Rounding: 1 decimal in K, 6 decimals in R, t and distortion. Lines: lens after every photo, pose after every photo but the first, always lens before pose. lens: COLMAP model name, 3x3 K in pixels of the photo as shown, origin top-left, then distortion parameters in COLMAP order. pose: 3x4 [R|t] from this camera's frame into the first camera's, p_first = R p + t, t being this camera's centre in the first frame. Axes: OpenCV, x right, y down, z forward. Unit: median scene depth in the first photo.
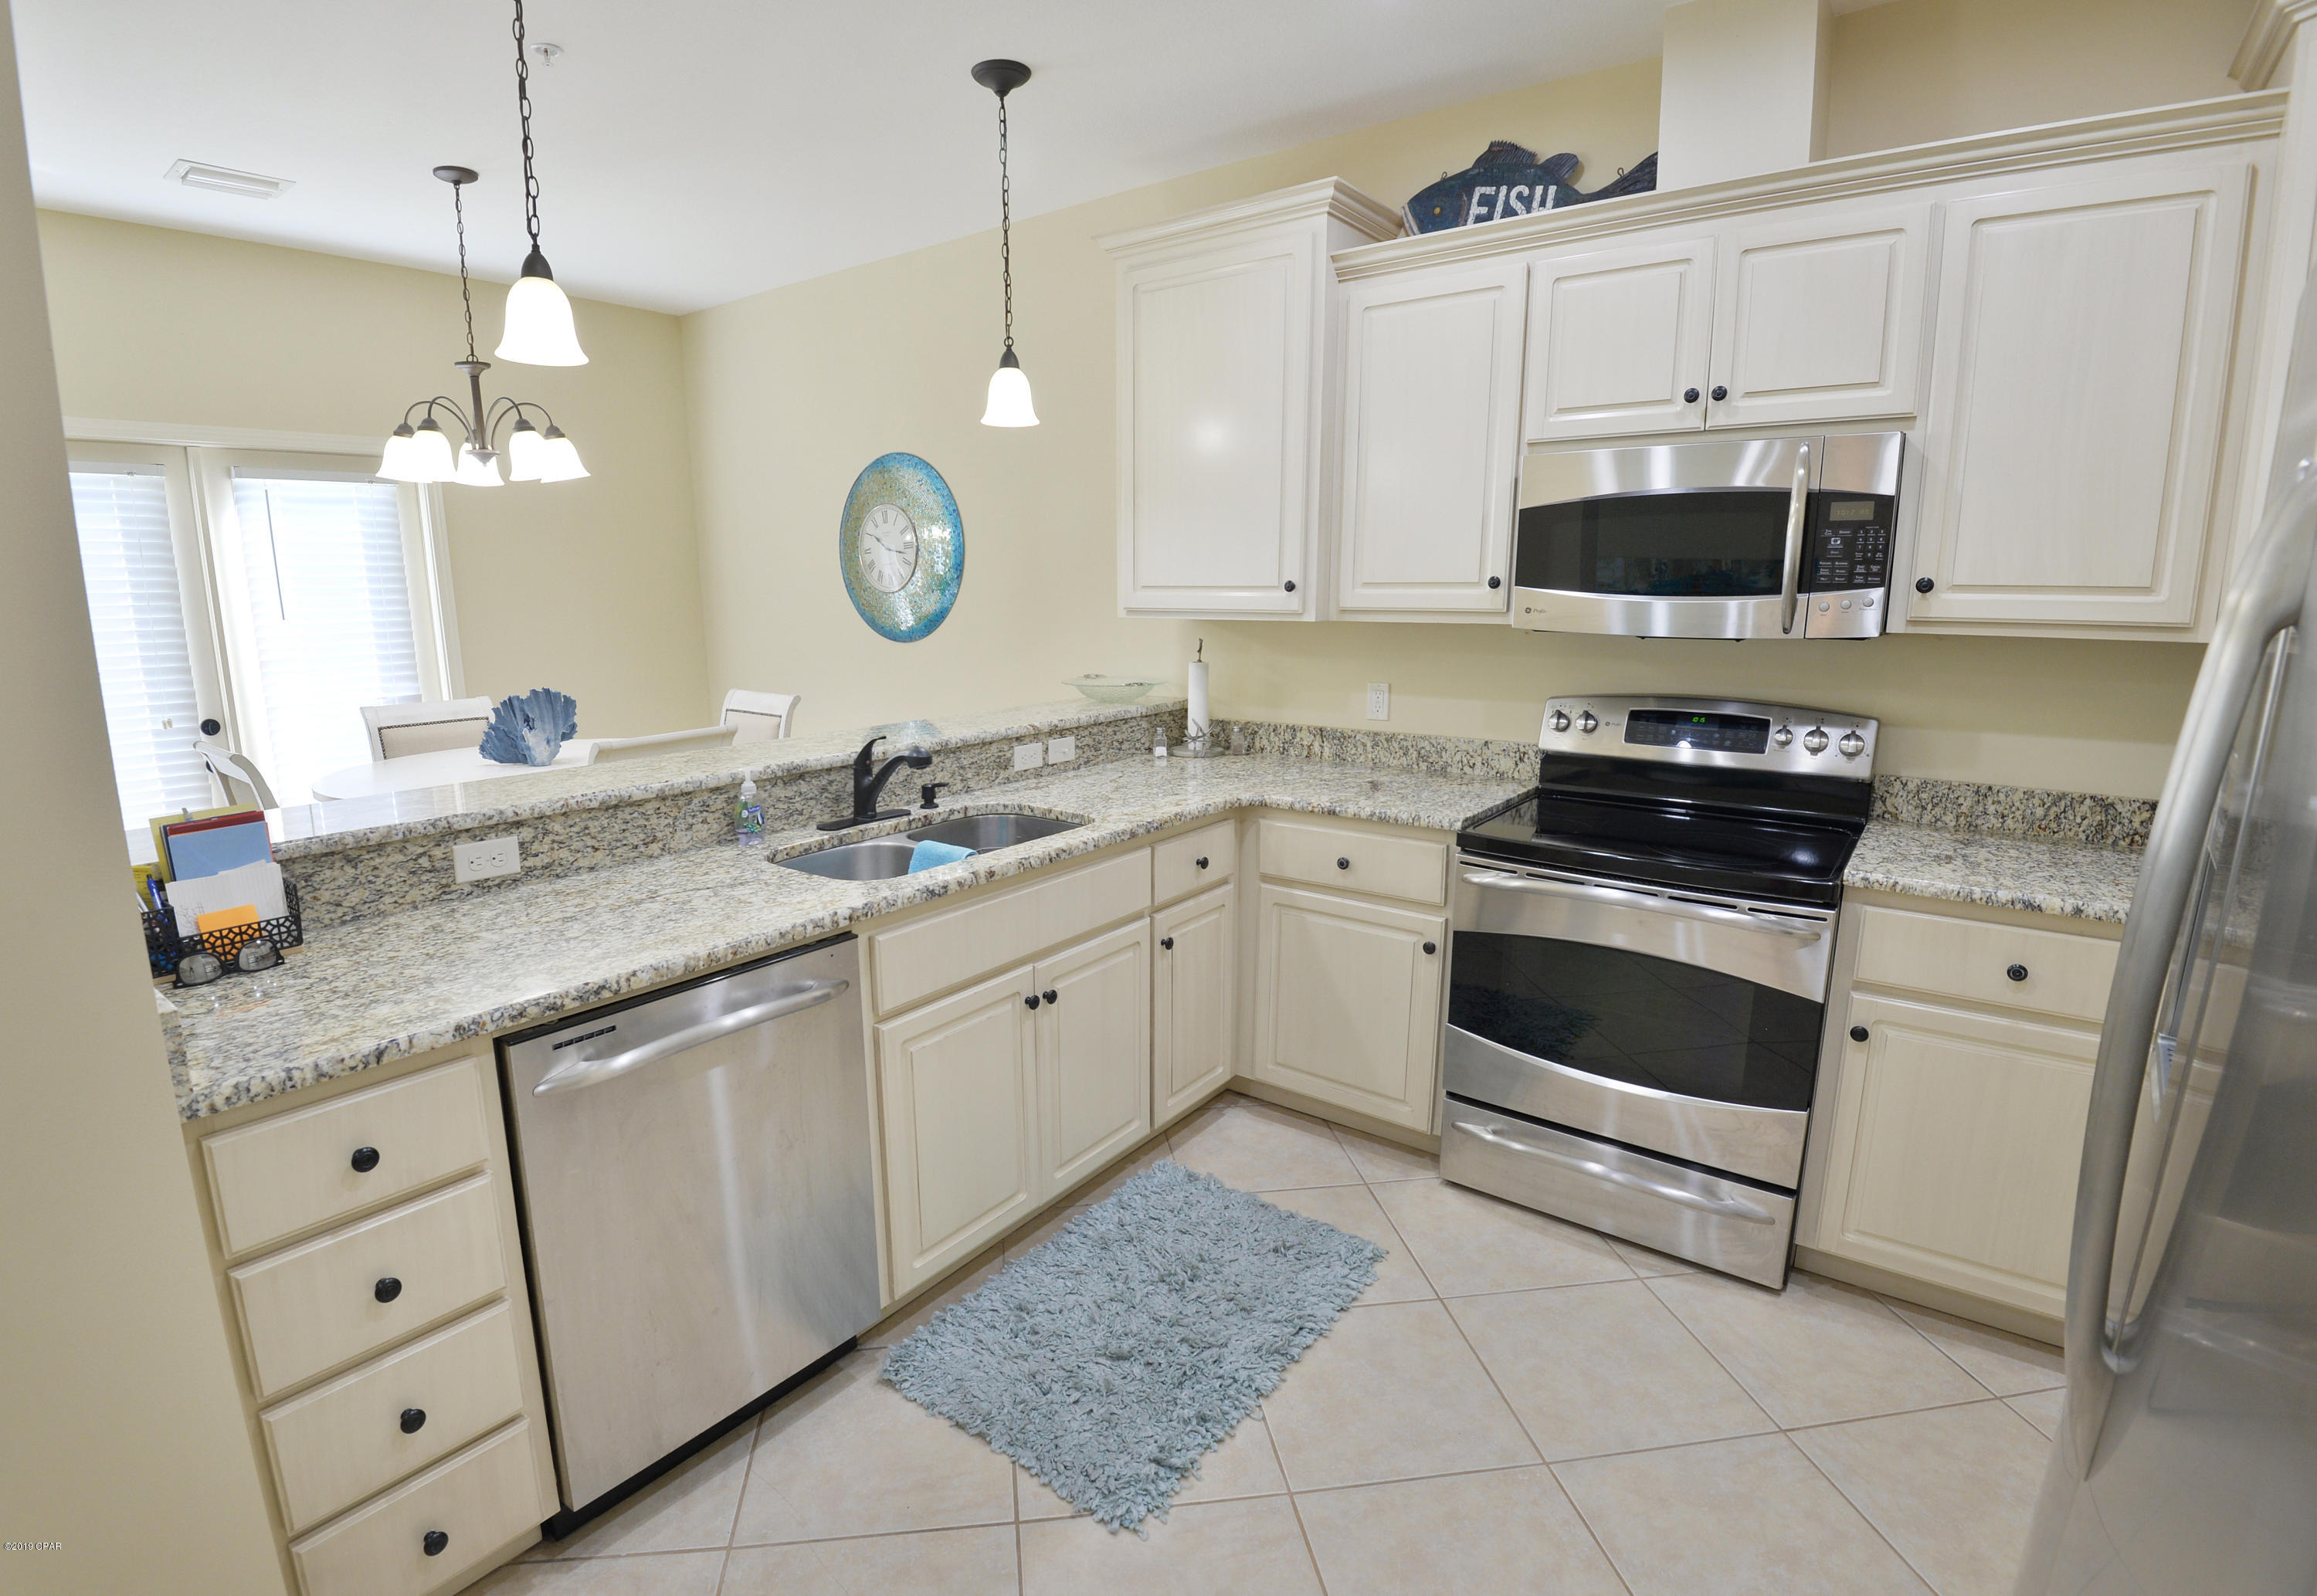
lens RADIAL K [[1108.0, 0, 1126.9], [0, 1108.0, 801.0], [0, 0, 1]] dist [-0.018129, -0.016760]
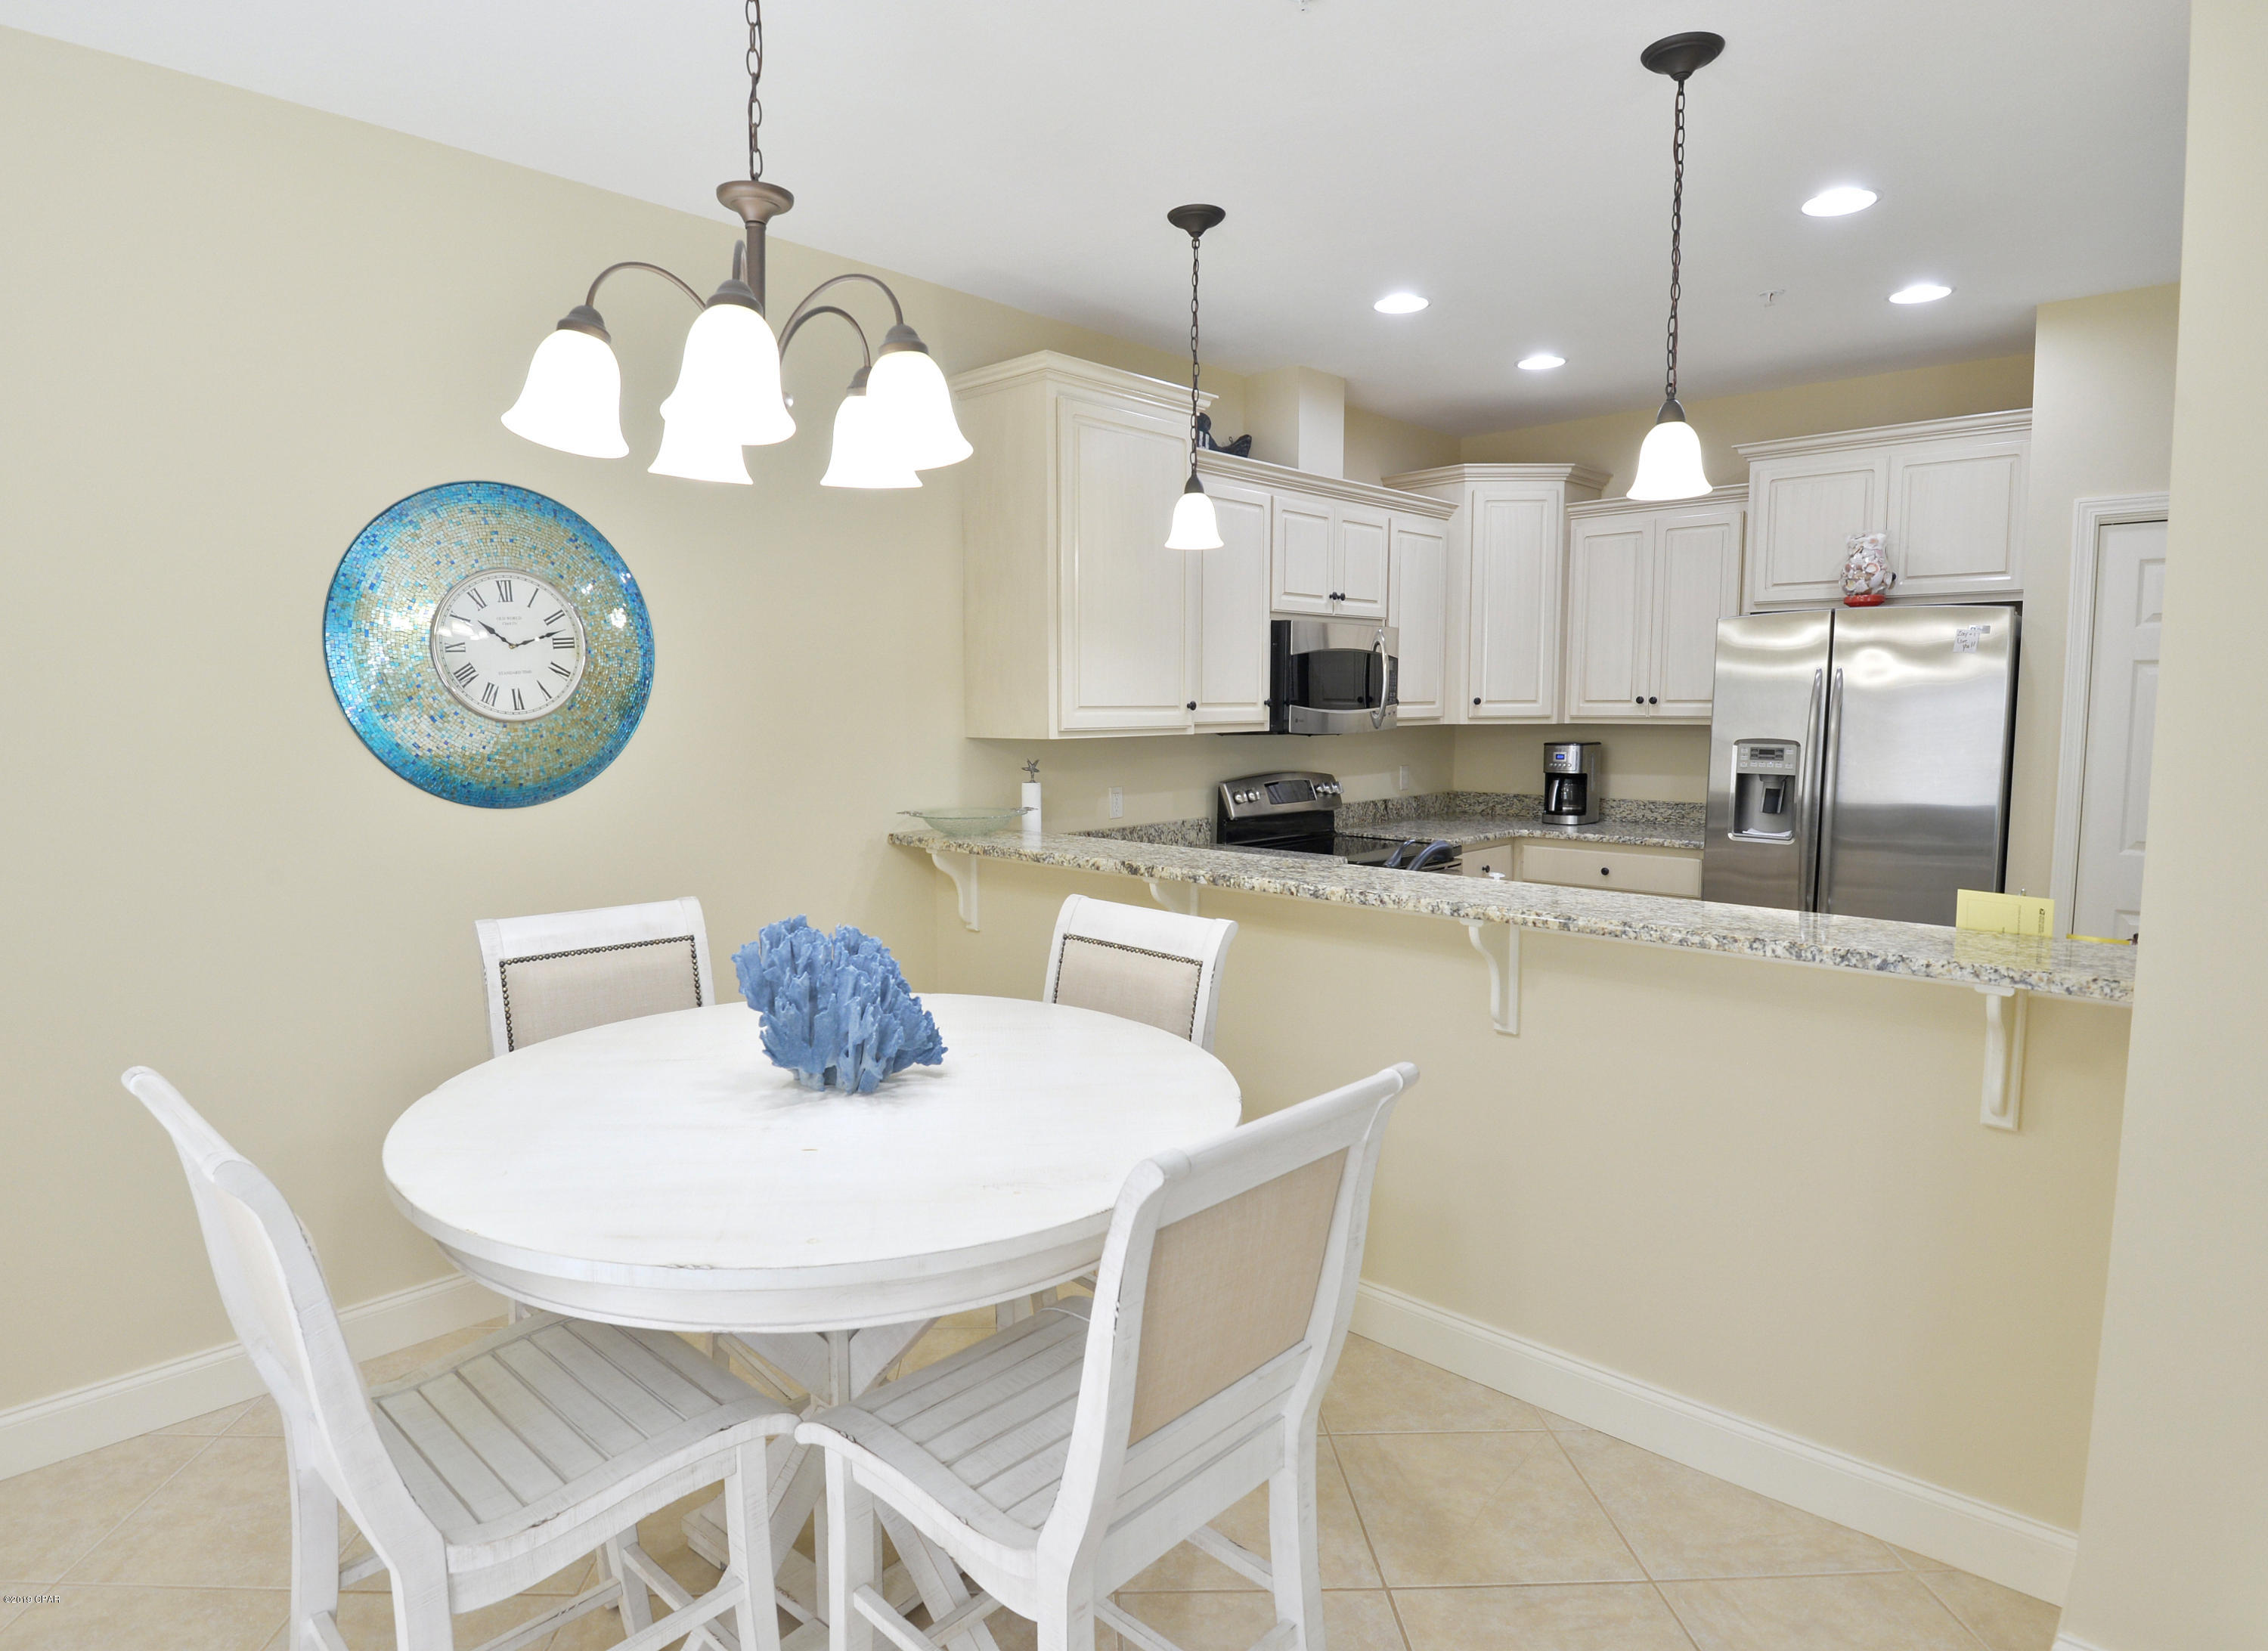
lens RADIAL K [[1269.1, 0, 1097.5], [0, 1269.1, 825.4], [0, 0, 1]] dist [-0.005451, -0.001093]
pose [[0.104466, -0.094368, 0.990041, -1.401322], [0.197914, 0.977550, 0.072294, -0.211660], [-0.974637, 0.188390, 0.120797, 1.081165]]
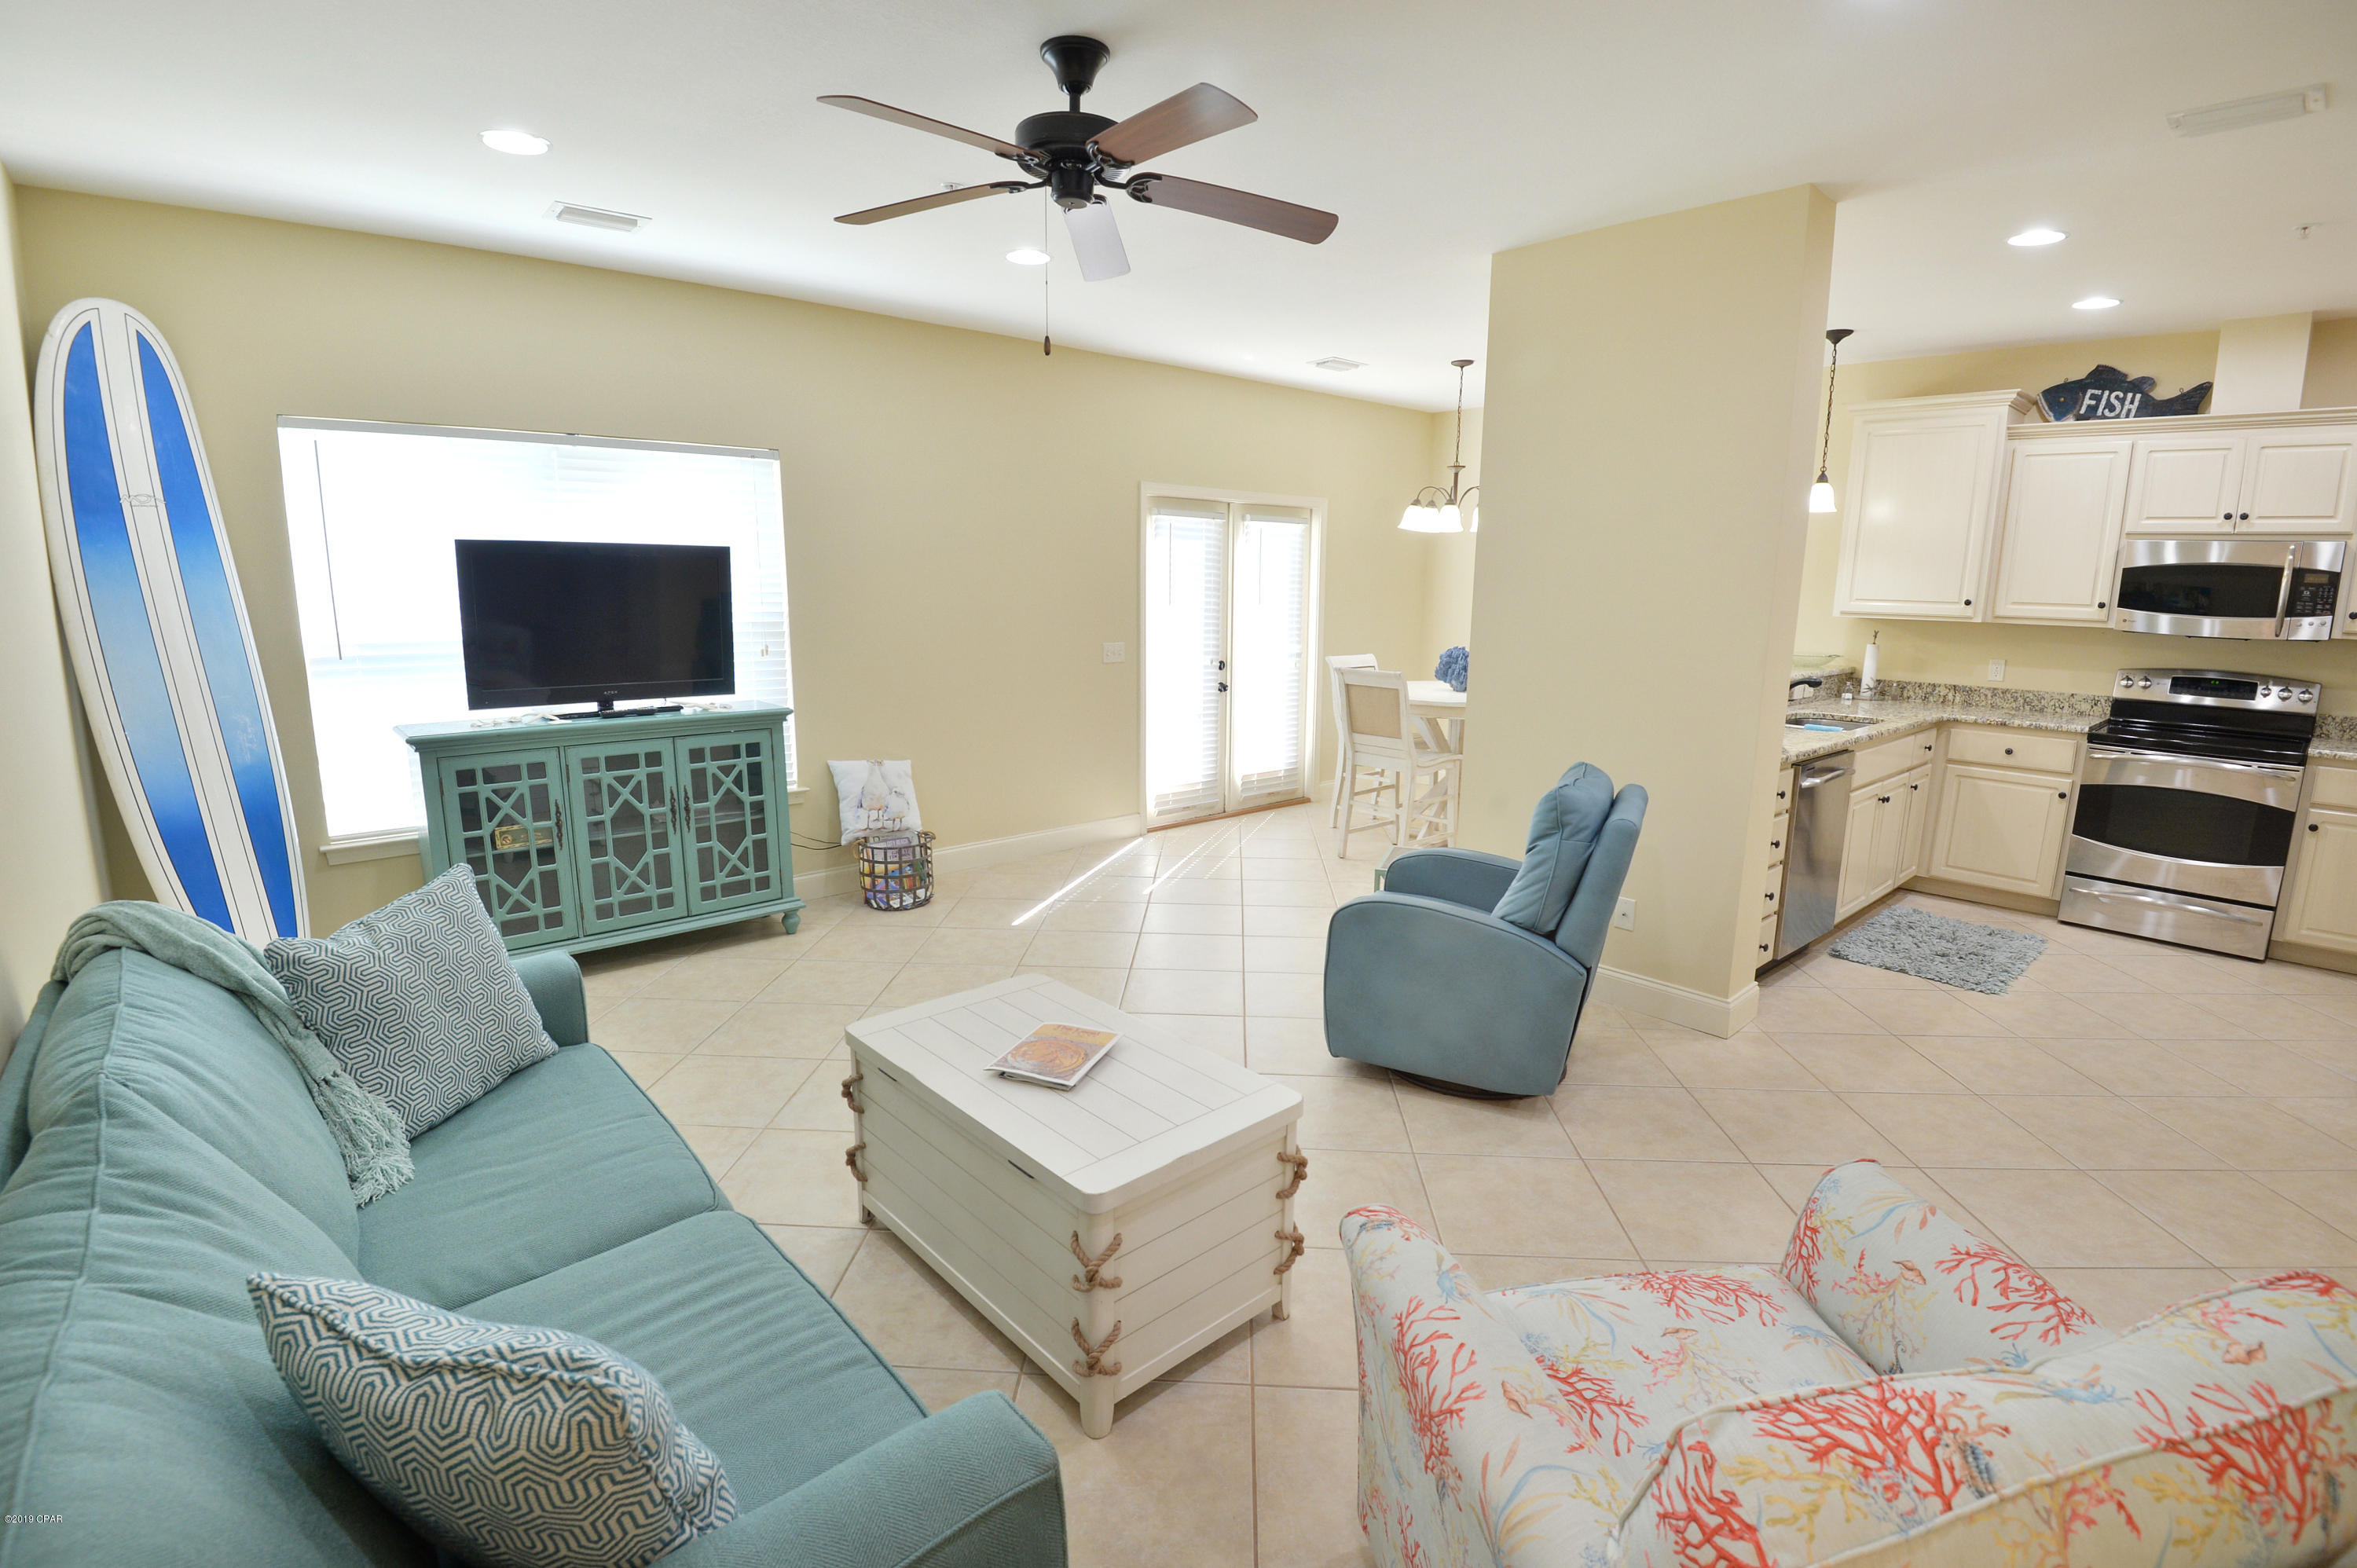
lens RADIAL K [[1118.1, 0, 1145.3], [0, 1118.1, 792.0], [0, 0, 1]] dist [-0.041927, -0.005014]
pose [[0.981472, 0.048761, -0.185298, -0.936064], [-0.049721, 0.998763, -0.000535, 0.207298], [0.185042, 0.009738, 0.982682, -1.129061]]
